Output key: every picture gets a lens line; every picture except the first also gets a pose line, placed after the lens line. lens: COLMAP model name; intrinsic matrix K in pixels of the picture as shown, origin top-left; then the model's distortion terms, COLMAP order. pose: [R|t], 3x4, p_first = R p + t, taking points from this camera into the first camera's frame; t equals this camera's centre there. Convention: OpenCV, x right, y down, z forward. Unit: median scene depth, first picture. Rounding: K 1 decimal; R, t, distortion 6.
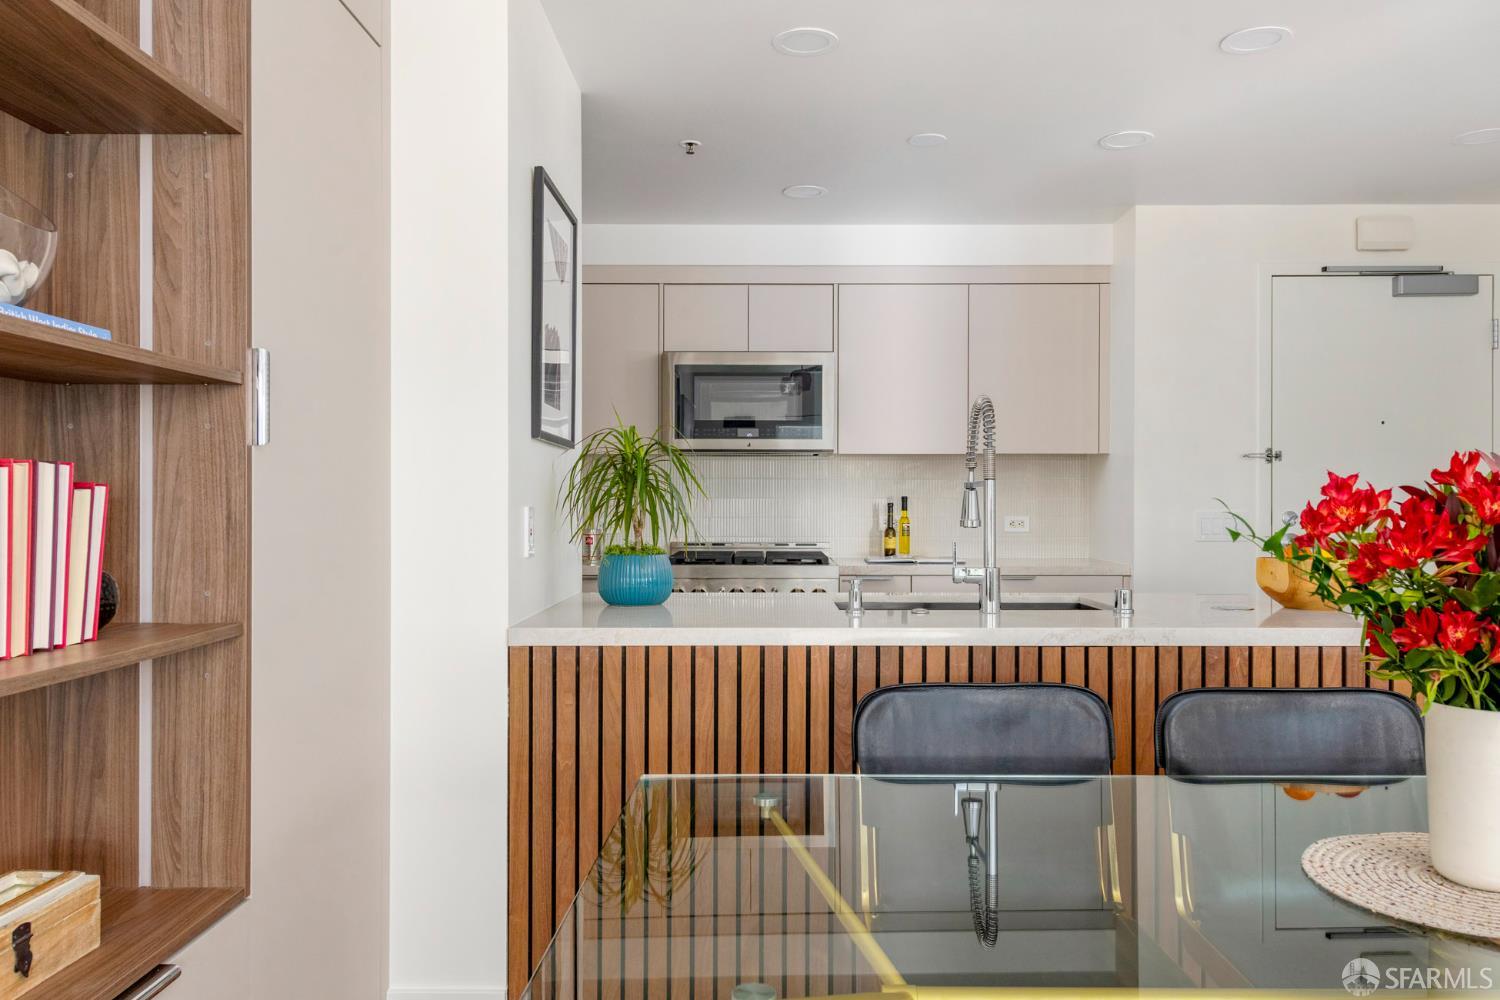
lens RADIAL K [[1117.5, 0, 761.4], [0, 1117.5, 503.2], [0, 0, 1]] dist [0.018382, -0.000313]
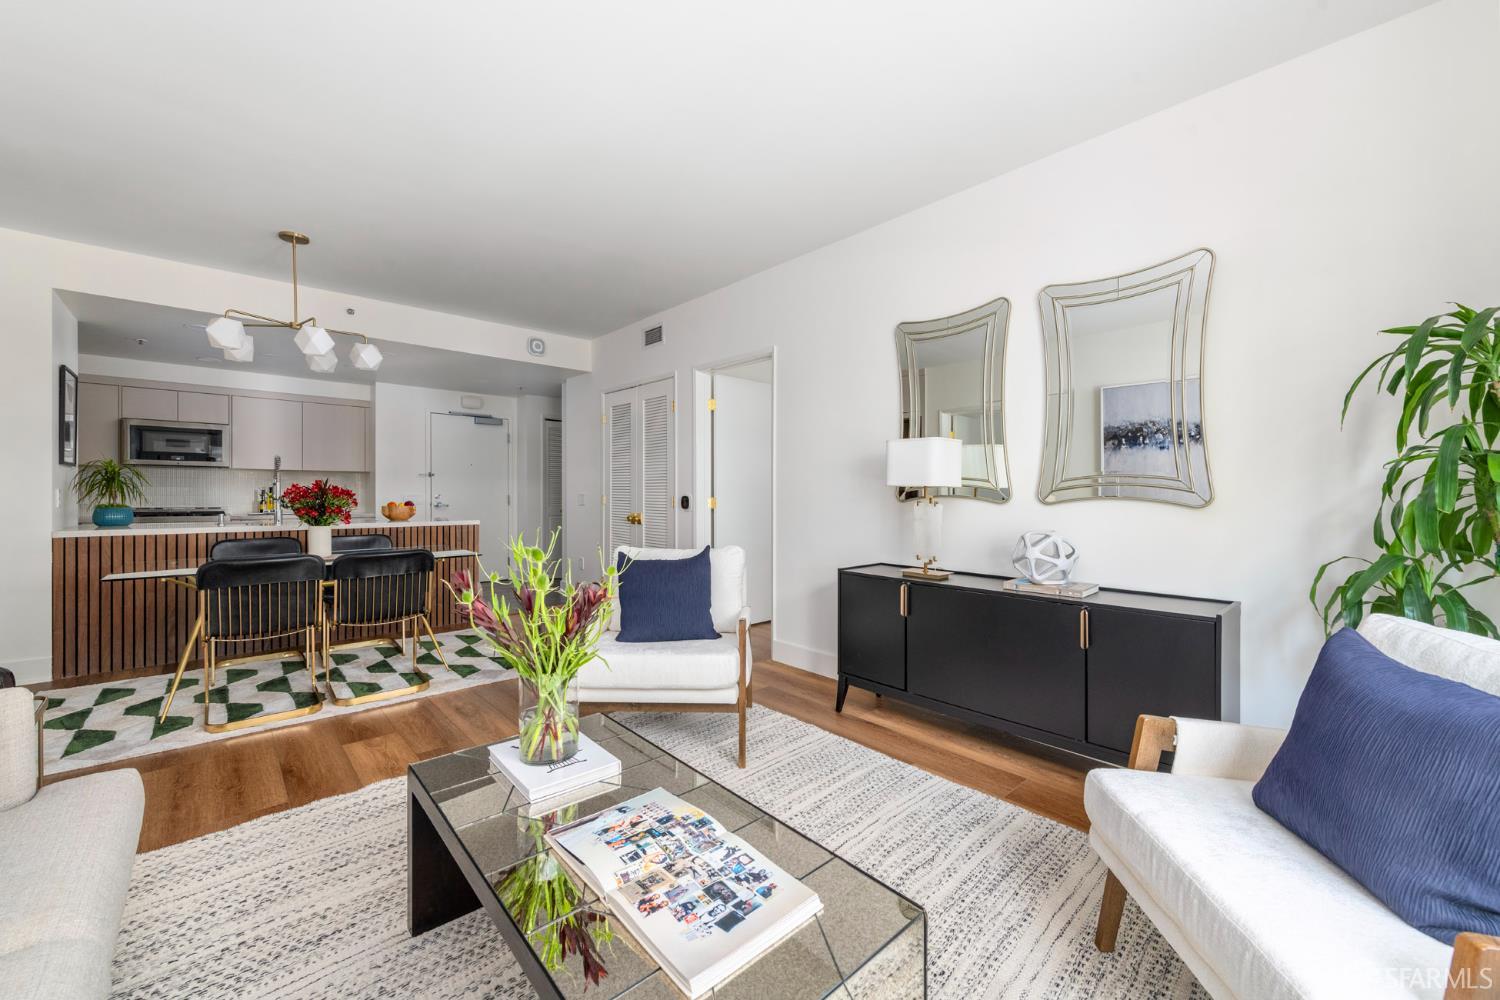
lens RADIAL K [[583.3, 0, 753.8], [0, 583.3, 499.2], [0, 0, 1]] dist [0.001819, -0.000165]
pose [[0.729327, -0.001736, 0.684163, 0.042717], [-0.005927, 0.999943, 0.008856, 0.003870], [-0.684140, -0.010514, 0.729275, -0.949901]]
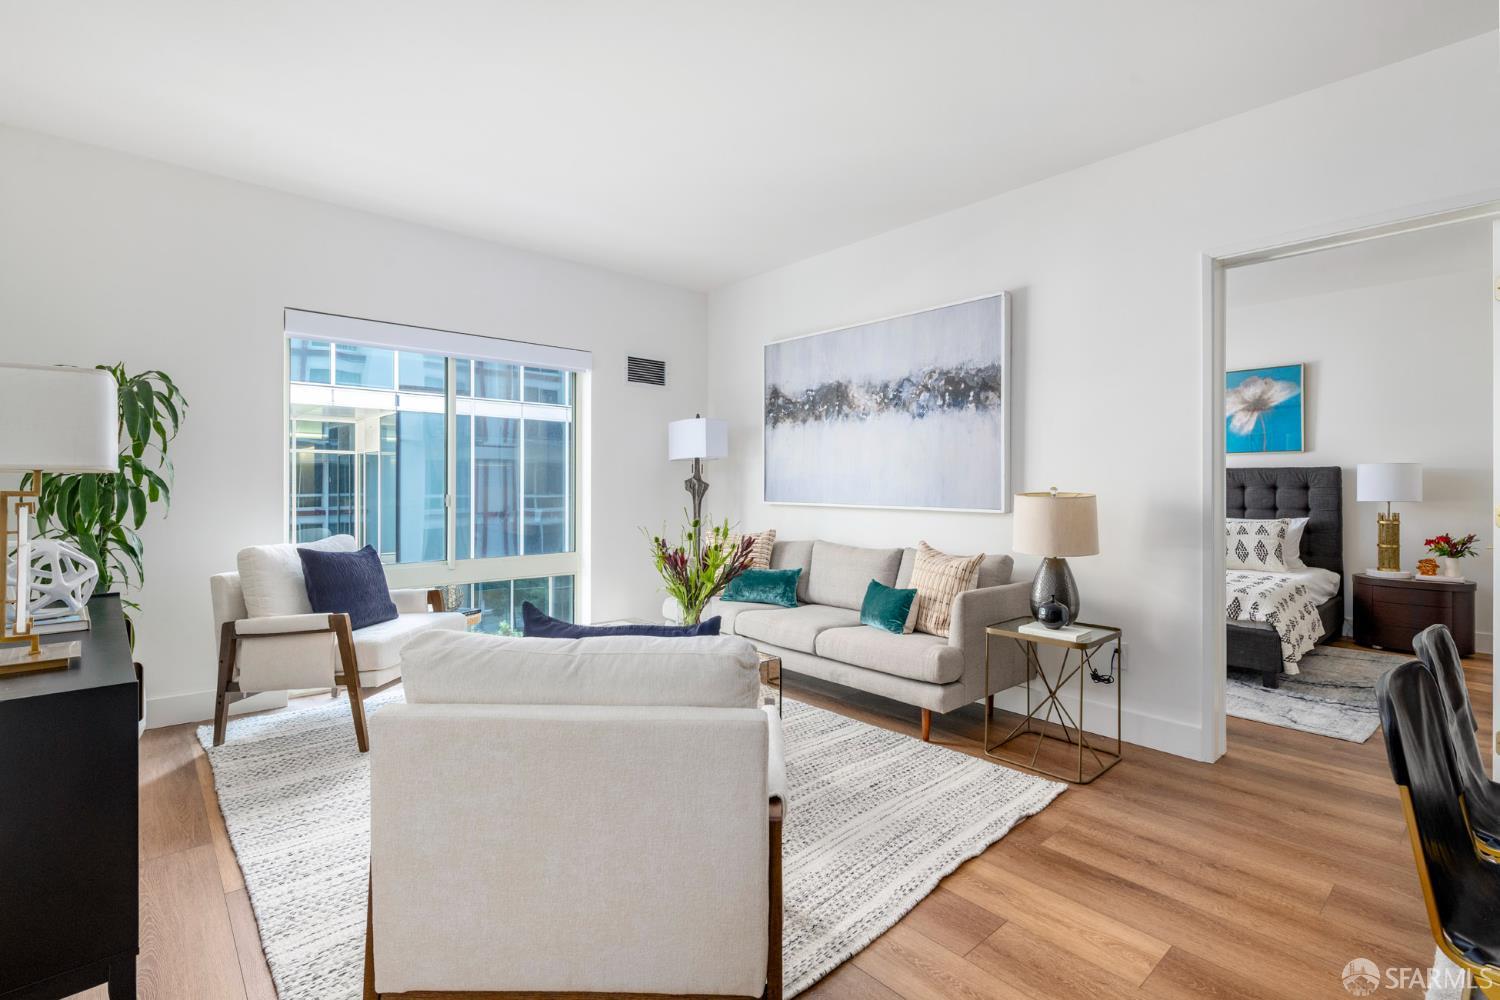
lens RADIAL K [[691.3, 0, 750.7], [0, 691.3, 485.6], [0, 0, 1]] dist [0.002000, -0.000638]
pose [[-0.743136, -0.001111, -0.669140, 0.775263], [-0.003361, 0.999992, 0.002073, -0.002224], [0.669132, 0.003789, -0.743134, 0.192906]]
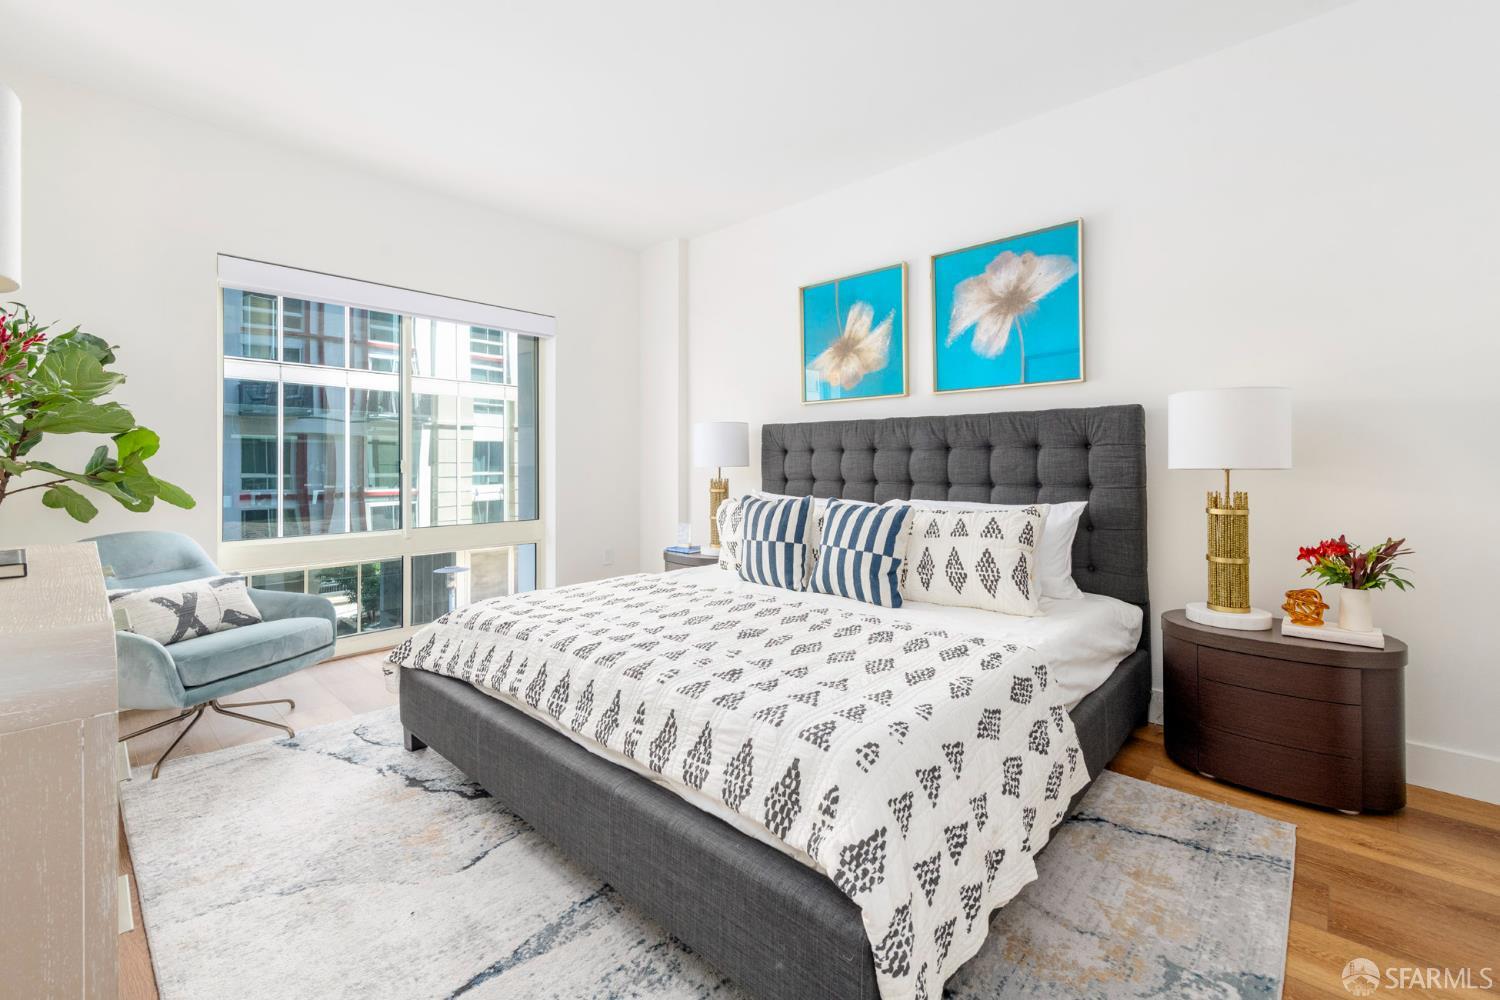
lens RADIAL K [[634.4, 0, 744.3], [0, 634.4, 458.6], [0, 0, 1]] dist [0.001671, -0.000286]
pose [[-0.677890, -0.002615, -0.735159, -0.409442], [0.001496, 0.999987, -0.004937, 0.022210], [0.735162, -0.004446, -0.677877, 0.084286]]
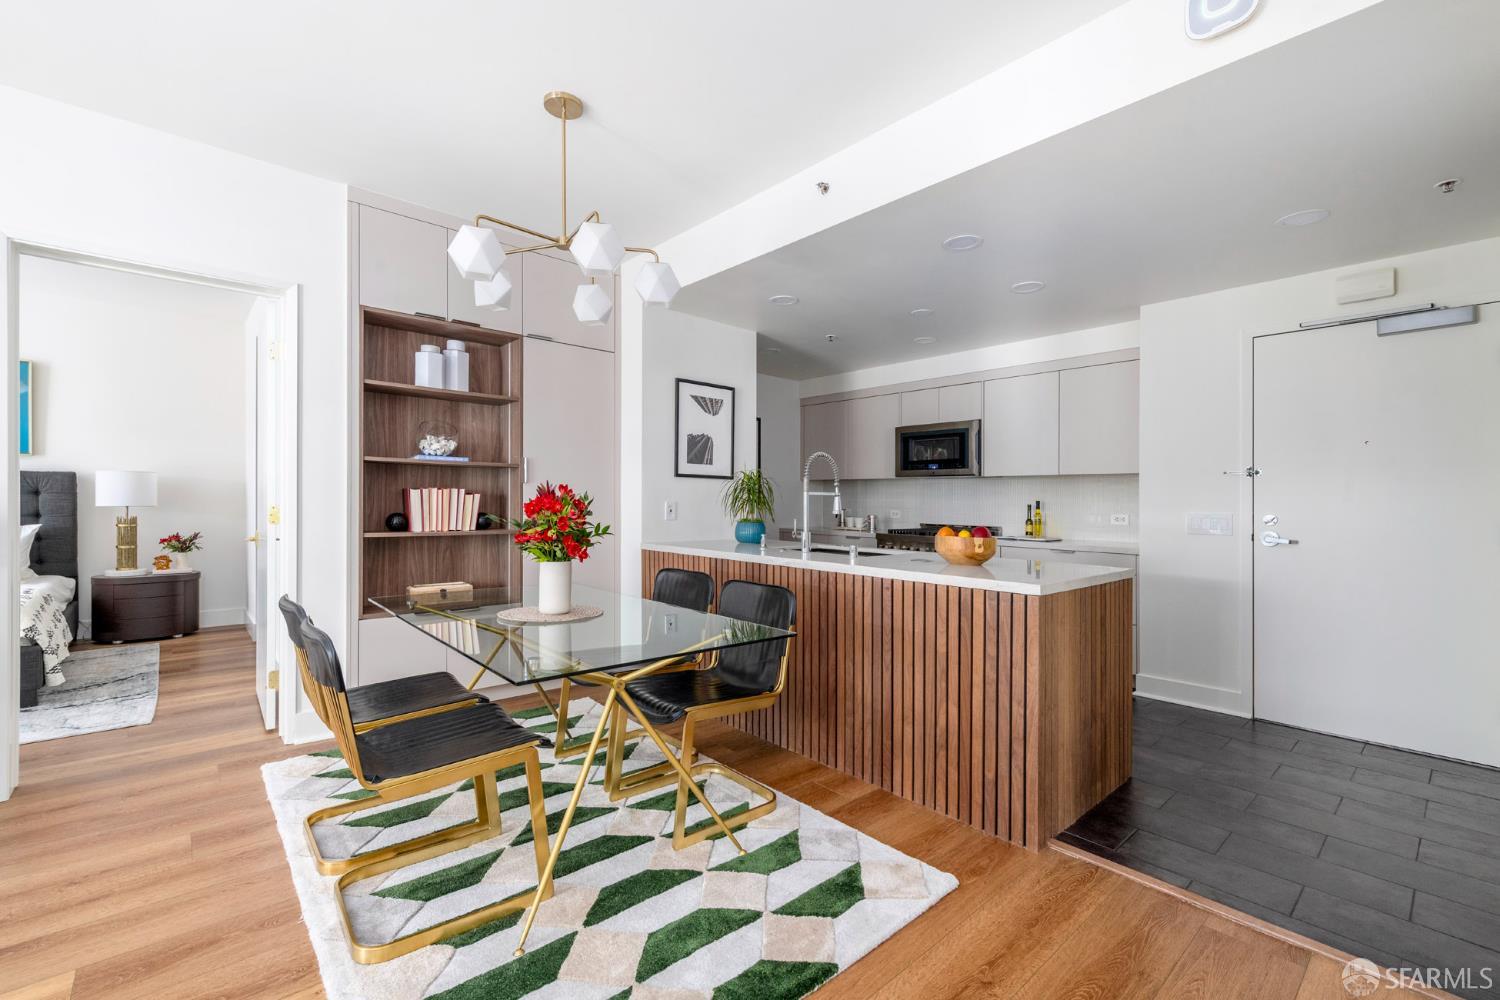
lens RADIAL K [[646.7, 0, 748.9], [0, 646.7, 498.6], [0, 0, 1]] dist [0.004764, -0.000123]
pose [[0.673754, 0.006304, -0.738929, 0.865848], [-0.012796, 0.999913, -0.003136, -0.001503], [0.738845, 0.011568, 0.673776, 0.054399]]
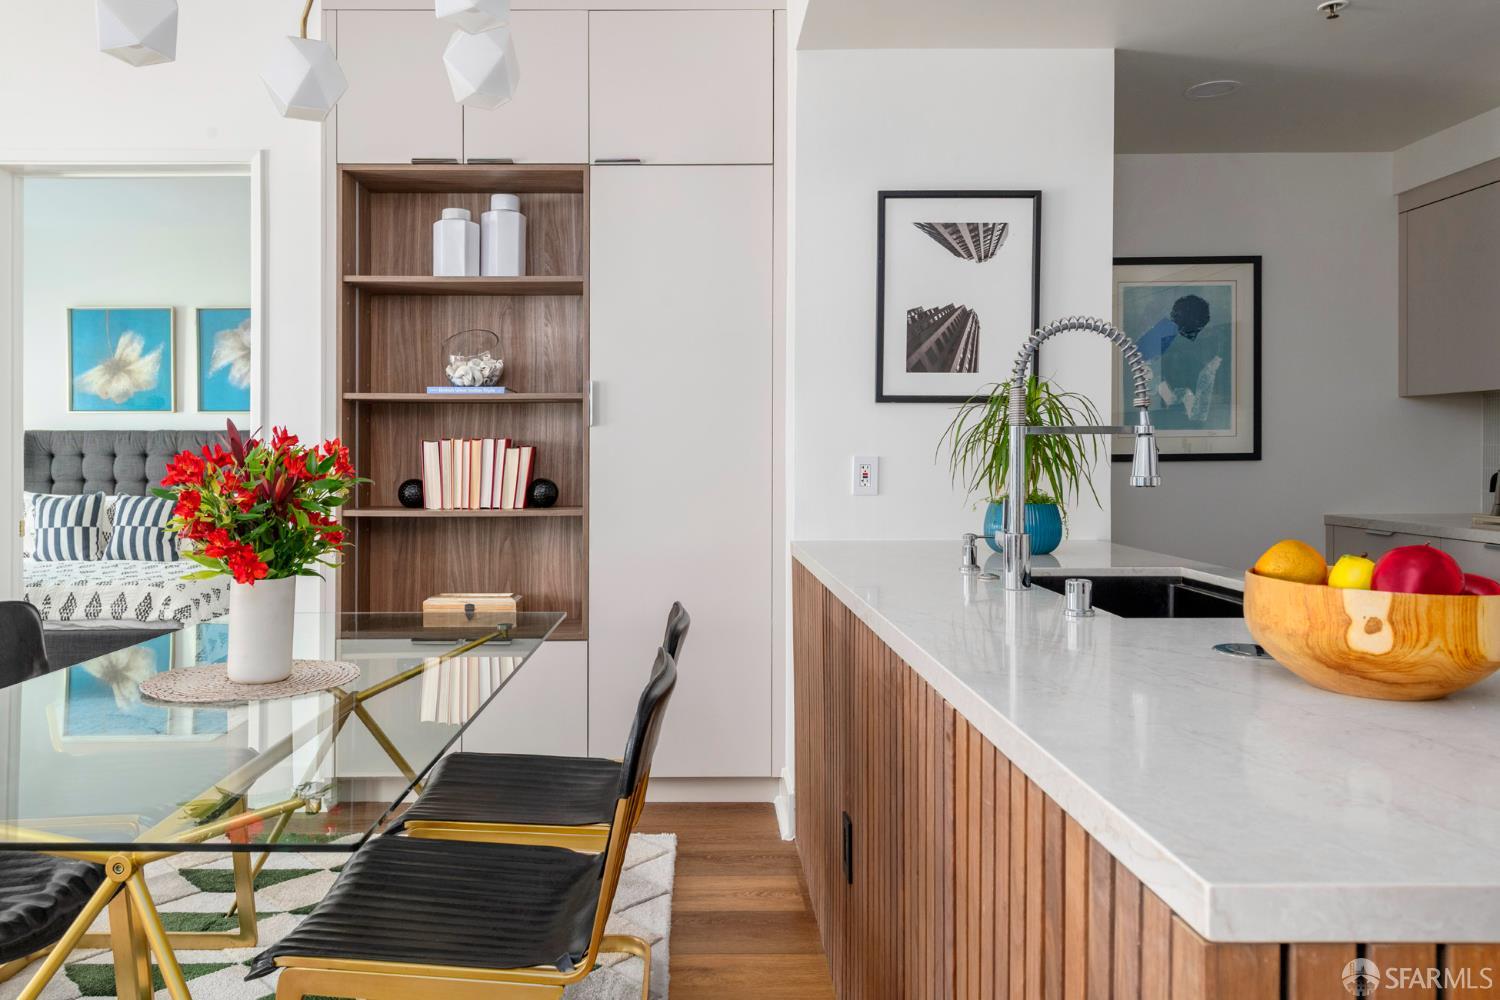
lens RADIAL K [[1028.6, 0, 688.7], [0, 1028.6, 451.0], [0, 0, 1]] dist [0.019690, -0.002657]
pose [[0.009162, 0.000307, -0.999958, 0.778484], [0.003009, 0.999995, 0.000335, -0.002853], [0.999954, -0.003012, 0.009161, 0.612383]]
